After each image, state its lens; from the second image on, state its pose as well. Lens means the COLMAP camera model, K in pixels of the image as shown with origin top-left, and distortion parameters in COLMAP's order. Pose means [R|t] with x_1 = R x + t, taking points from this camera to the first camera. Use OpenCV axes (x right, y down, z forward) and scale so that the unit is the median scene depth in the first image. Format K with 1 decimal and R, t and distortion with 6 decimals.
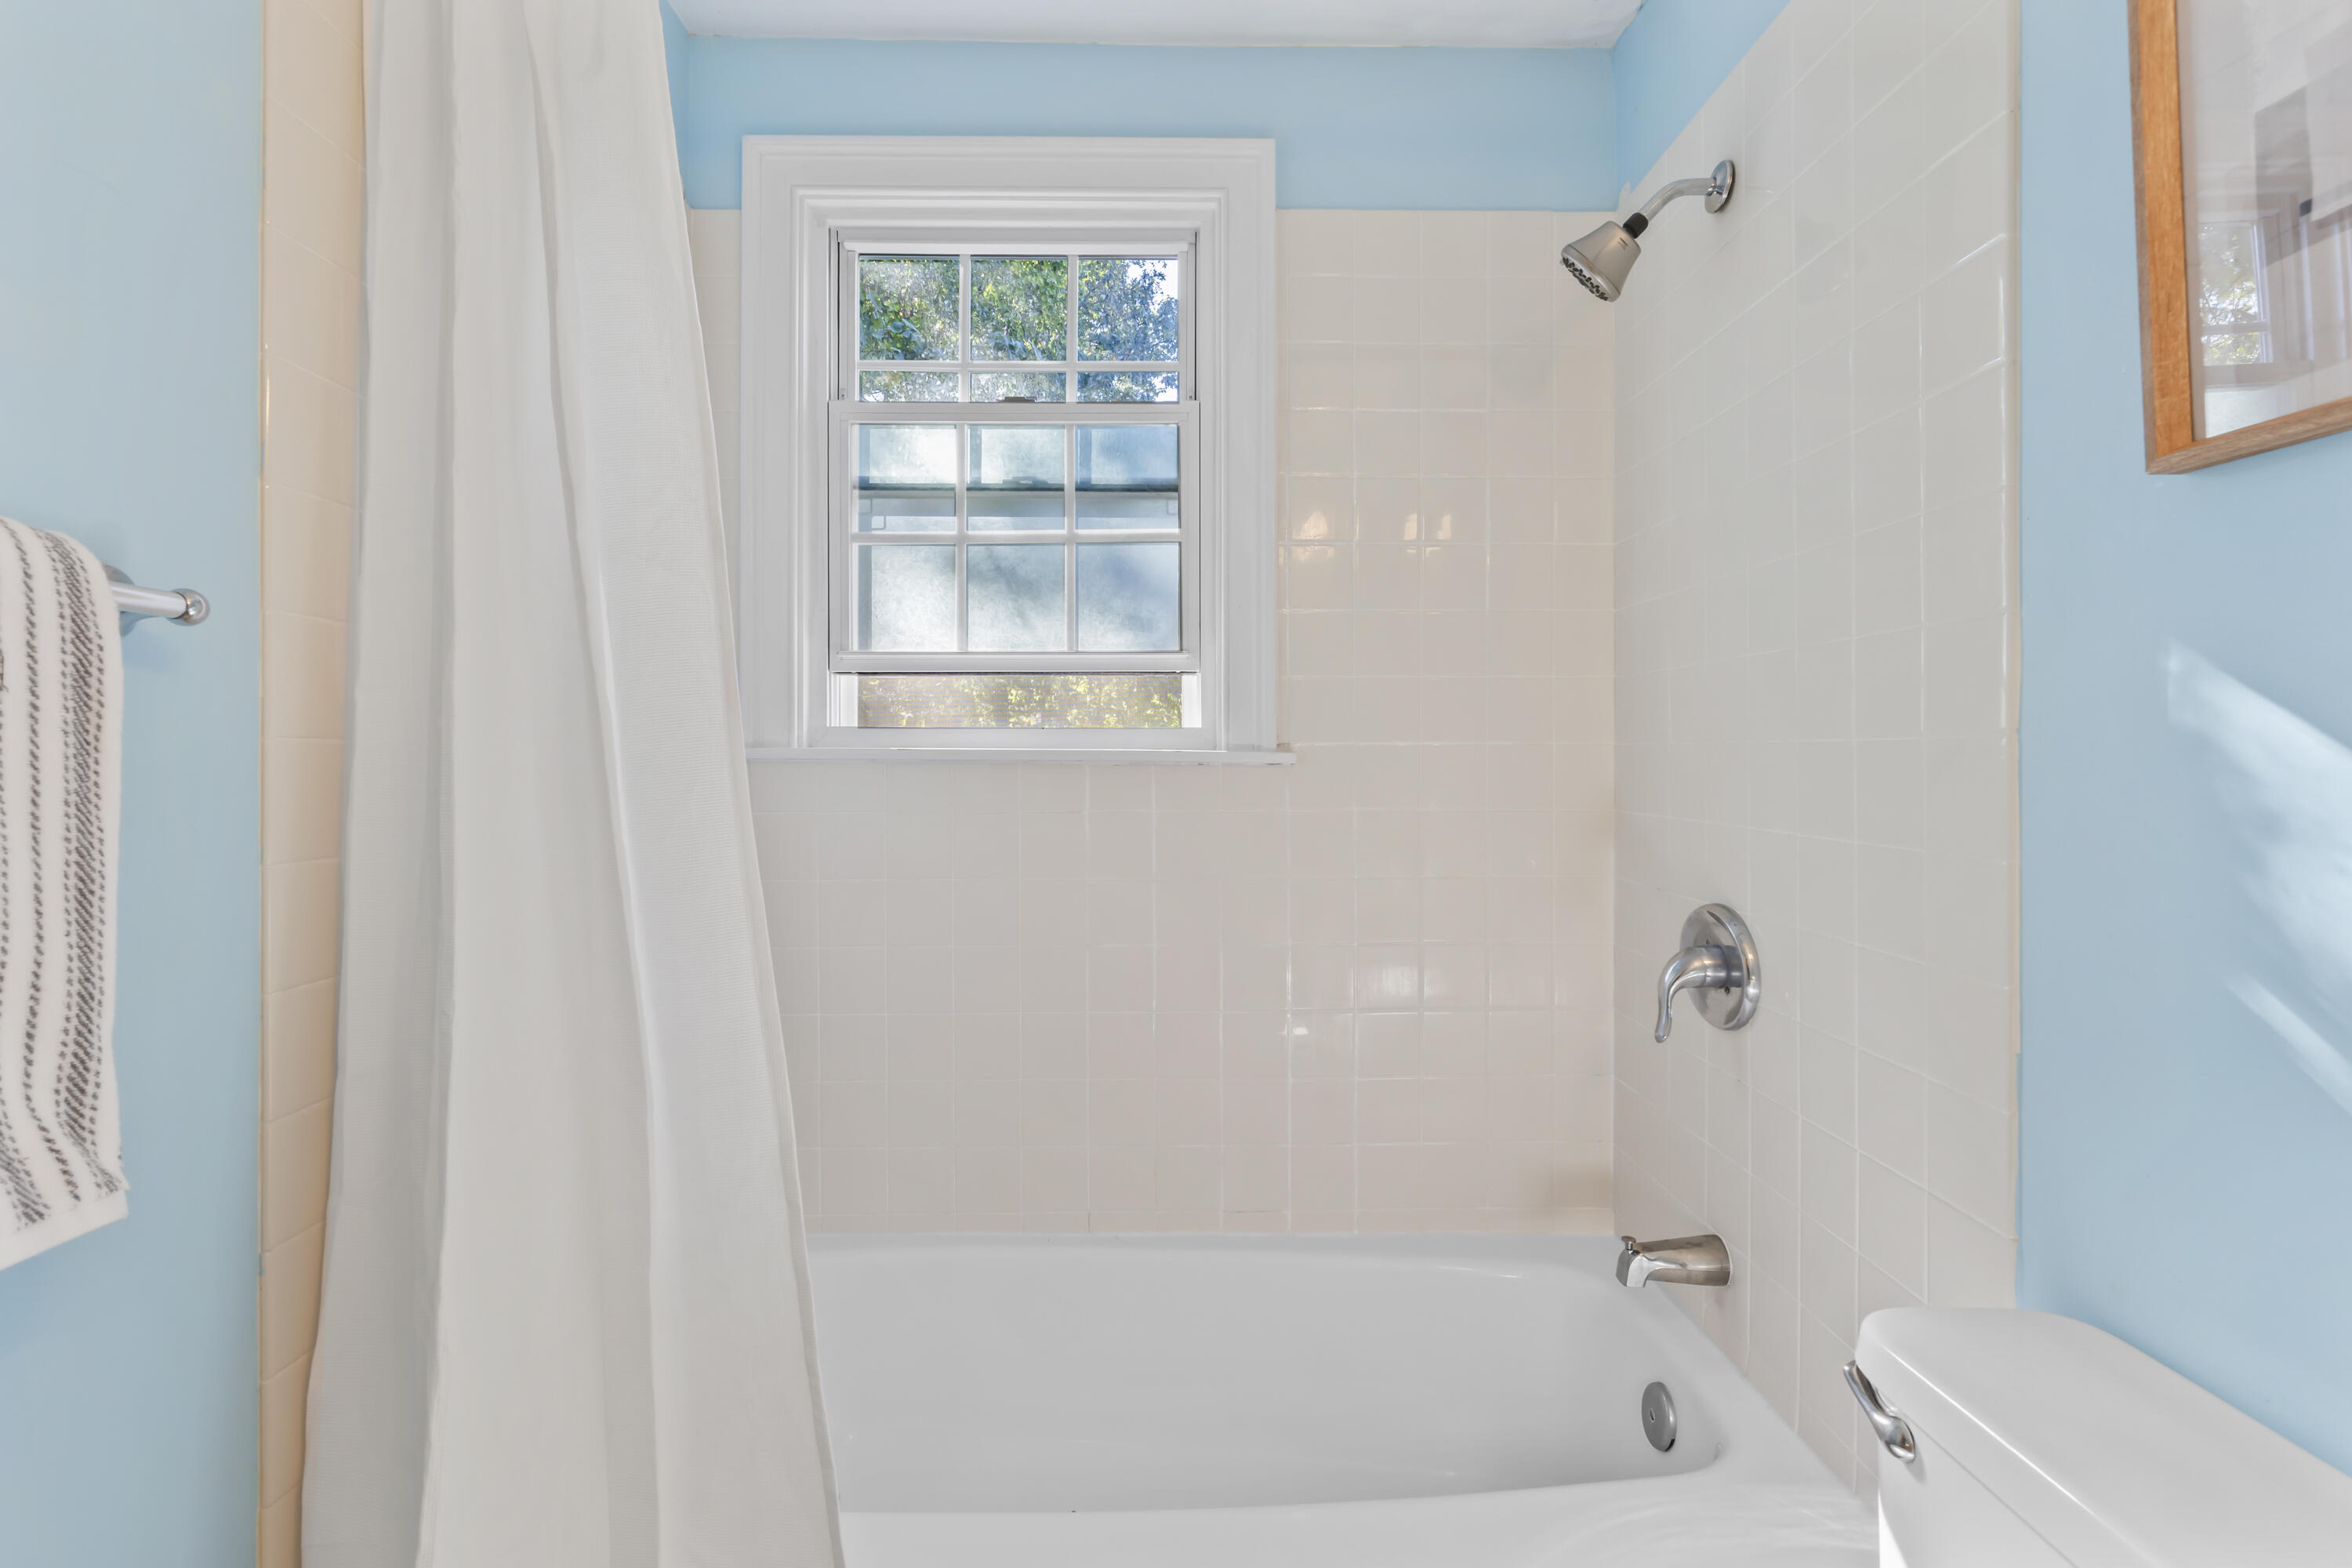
lens RADIAL K [[1112.5, 0, 1164.8], [0, 1112.5, 764.3], [0, 0, 1]] dist [-0.002694, -0.001627]
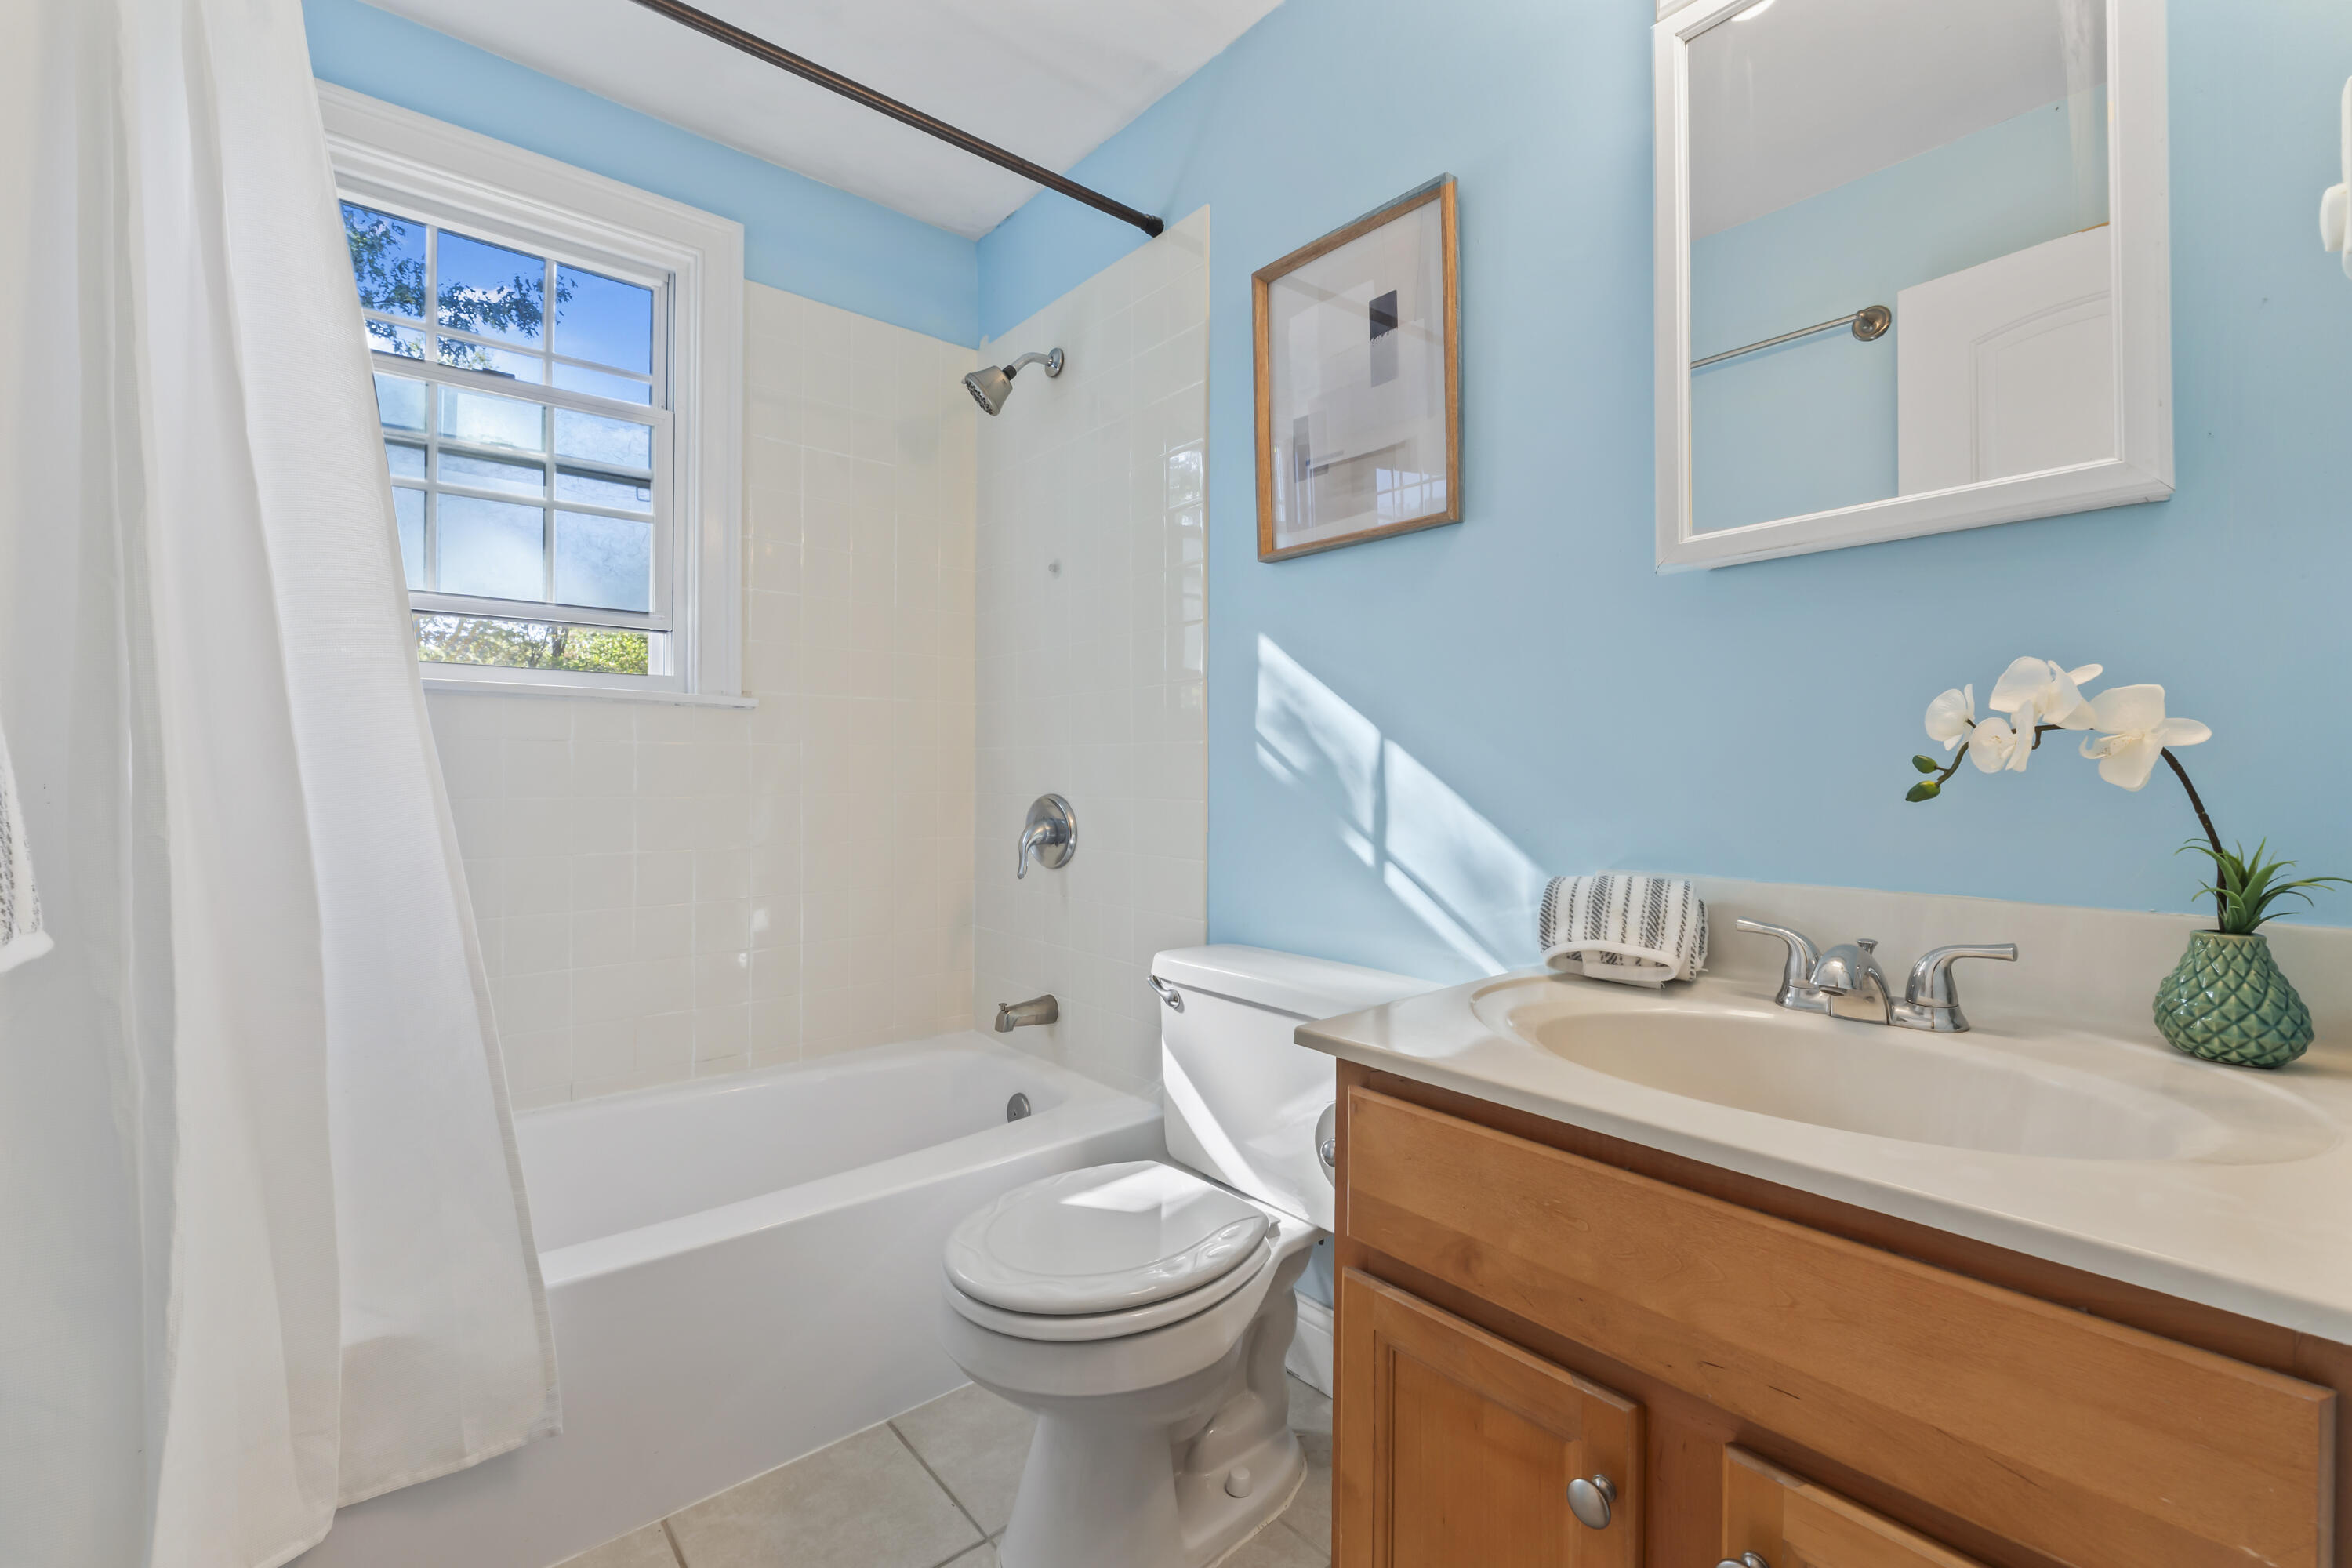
lens RADIAL K [[993.0, 0, 1181.3], [0, 993.0, 779.2], [0, 0, 1]] dist [-0.007029, -0.000568]
pose [[0.766954, -0.001717, 0.641700, -0.306501], [-0.000200, 0.999996, 0.002914, 0.100198], [-0.641702, -0.002363, 0.766950, -0.263174]]
